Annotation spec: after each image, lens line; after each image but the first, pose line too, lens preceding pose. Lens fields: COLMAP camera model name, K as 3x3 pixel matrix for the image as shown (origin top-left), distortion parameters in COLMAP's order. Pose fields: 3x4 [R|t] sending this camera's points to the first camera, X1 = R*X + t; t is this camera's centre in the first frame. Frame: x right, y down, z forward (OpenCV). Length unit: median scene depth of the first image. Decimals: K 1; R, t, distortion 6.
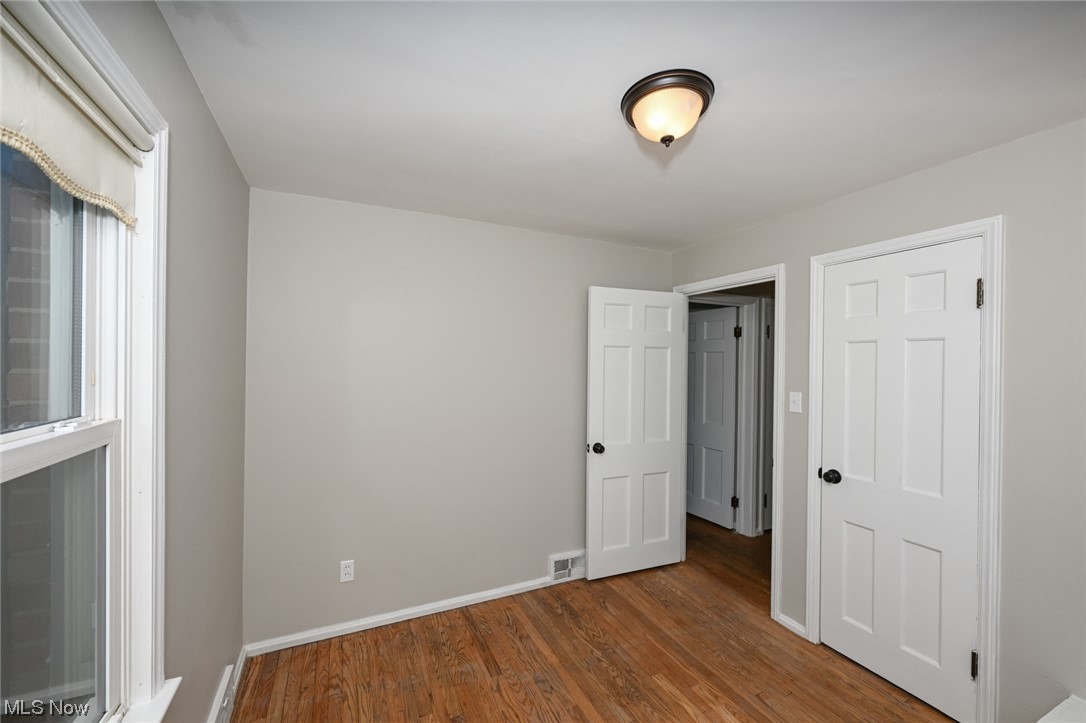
lens RADIAL K [[437.1, 0, 542.5], [0, 437.1, 361.9], [0, 0, 1]] dist [-0.002812, -0.000137]
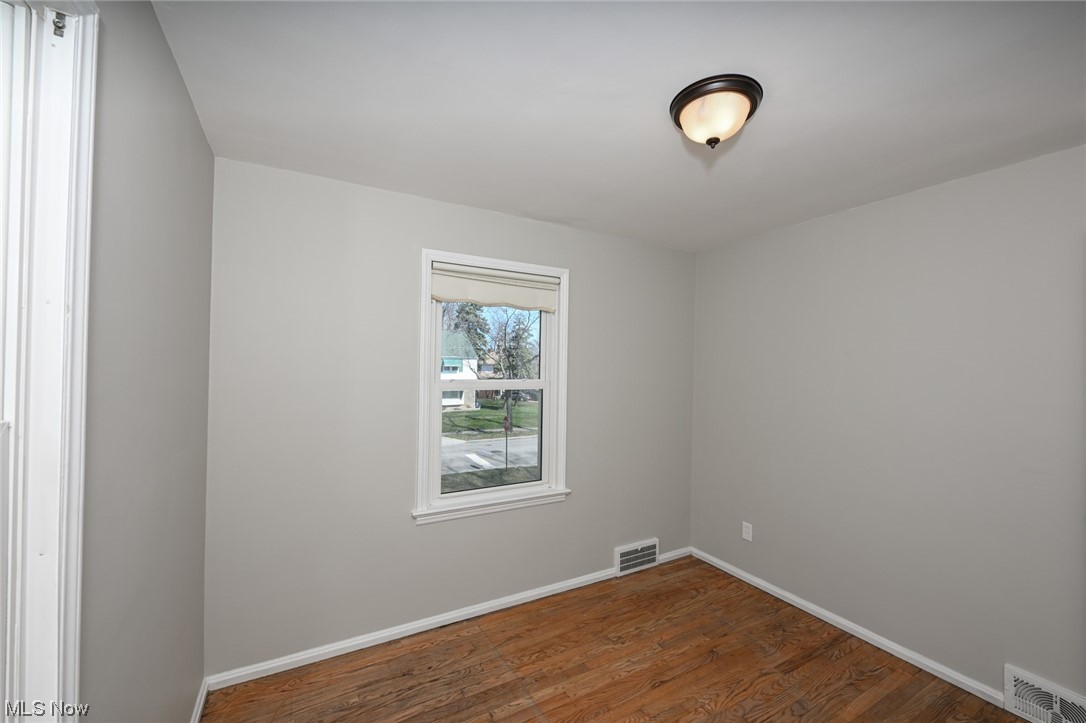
lens RADIAL K [[437.1, 0, 543.8], [0, 437.1, 361.2], [0, 0, 1]] dist [-0.002812, -0.000137]
pose [[0.066180, -0.012733, -0.997726, 0.841980], [-0.013030, 0.999822, -0.013624, 0.009784], [0.997723, 0.013902, 0.066003, 0.347402]]
